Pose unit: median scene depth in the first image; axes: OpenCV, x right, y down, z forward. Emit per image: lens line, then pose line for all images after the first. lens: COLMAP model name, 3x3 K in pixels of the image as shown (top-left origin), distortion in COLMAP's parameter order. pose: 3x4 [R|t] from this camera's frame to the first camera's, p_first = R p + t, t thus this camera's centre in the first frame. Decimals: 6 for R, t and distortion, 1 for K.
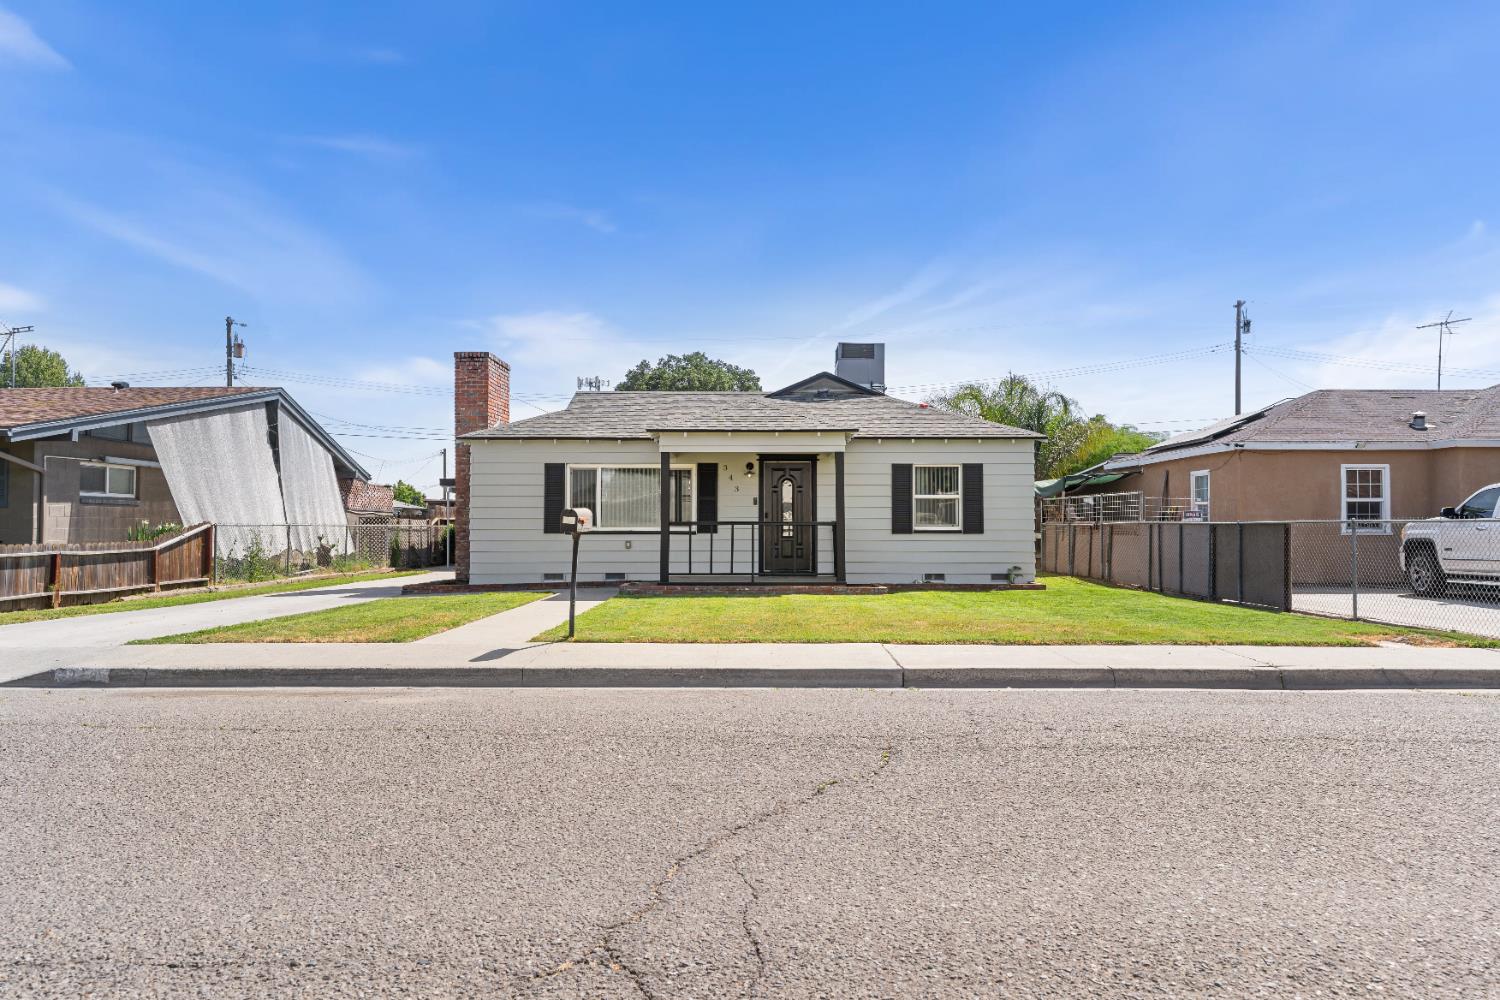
lens RADIAL K [[1070.6, 0, 751.3], [0, 1070.6, 506.3], [0, 0, 1]] dist [0.013339, -0.000531]
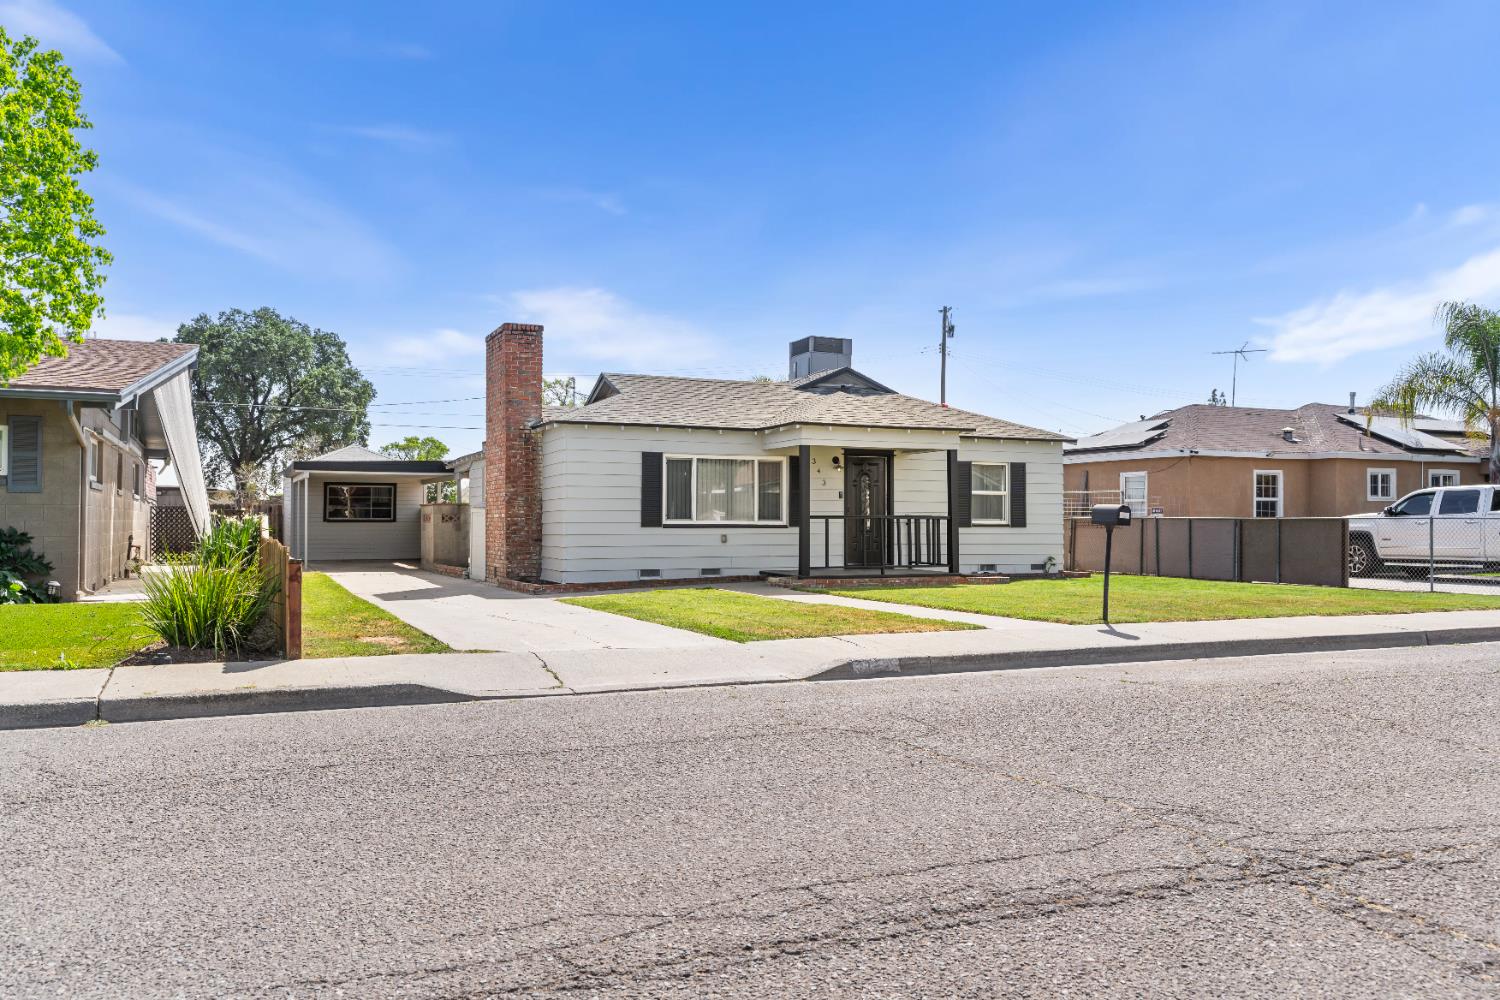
lens RADIAL K [[1201.1, 0, 749.1], [0, 1201.1, 502.8], [0, 0, 1]] dist [-0.012182, -0.002364]
pose [[0.912325, 0.008463, 0.409379, -0.537119], [-0.010720, 0.999937, 0.003219, -0.000136], [-0.409326, -0.007326, 0.912359, 0.003869]]
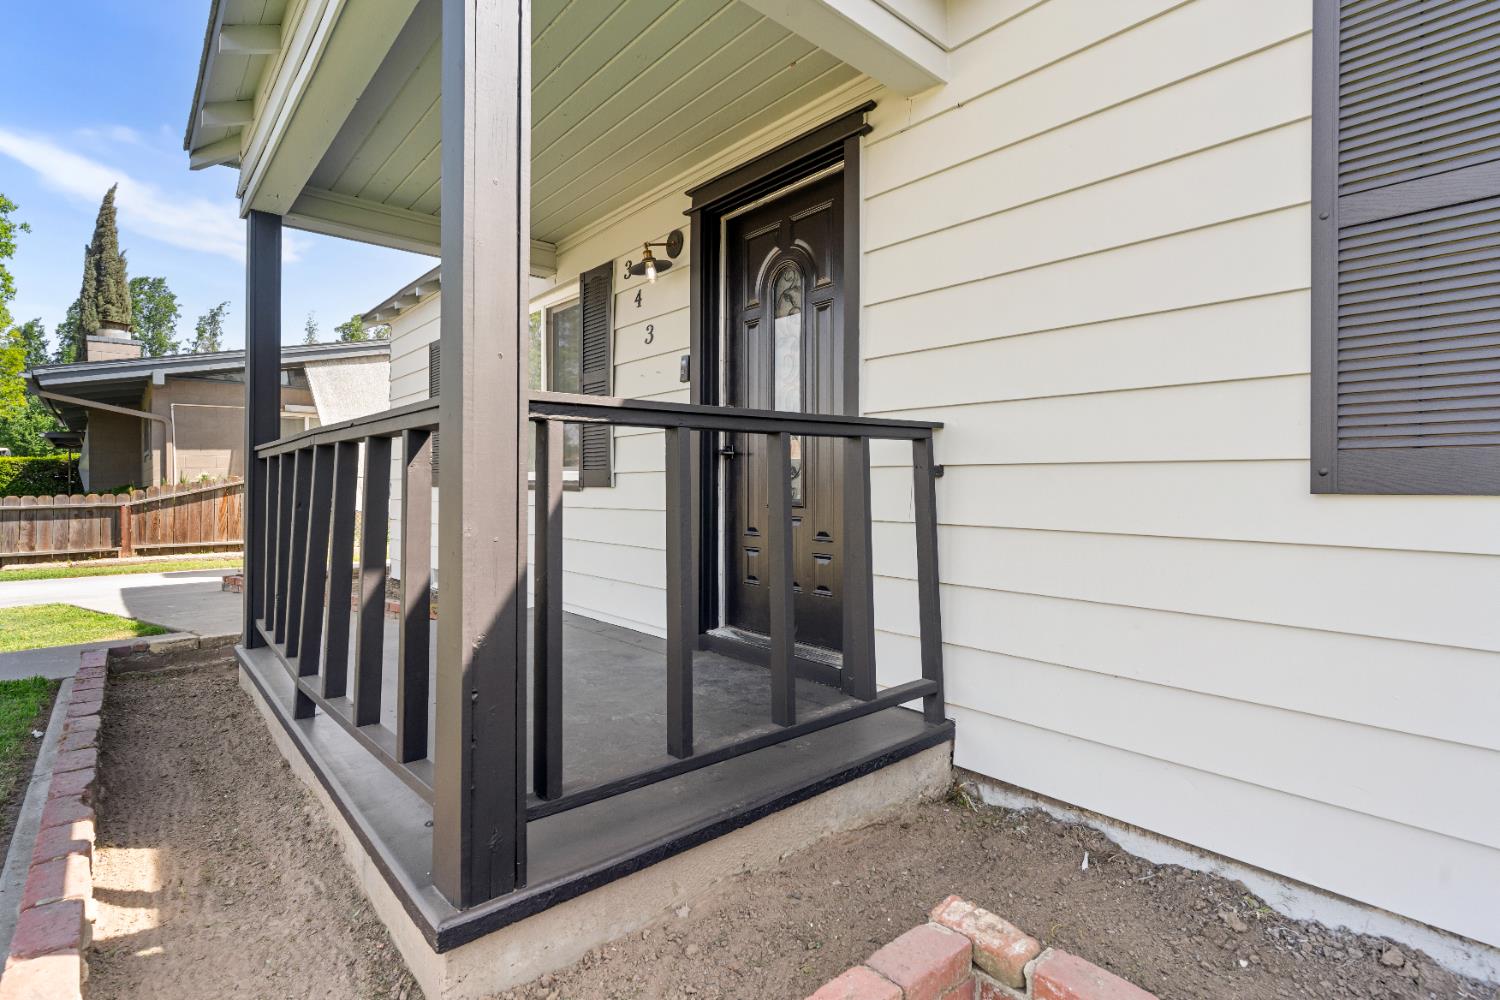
lens RADIAL K [[720.3, 0, 747.7], [0, 720.3, 488.5], [0, 0, 1]] dist [0.009942, -0.001617]
pose [[0.651392, 0.003164, -0.758734, 0.151411], [0.009542, 0.999878, 0.012362, 0.023049], [0.758681, -0.015292, 0.651283, 0.893245]]
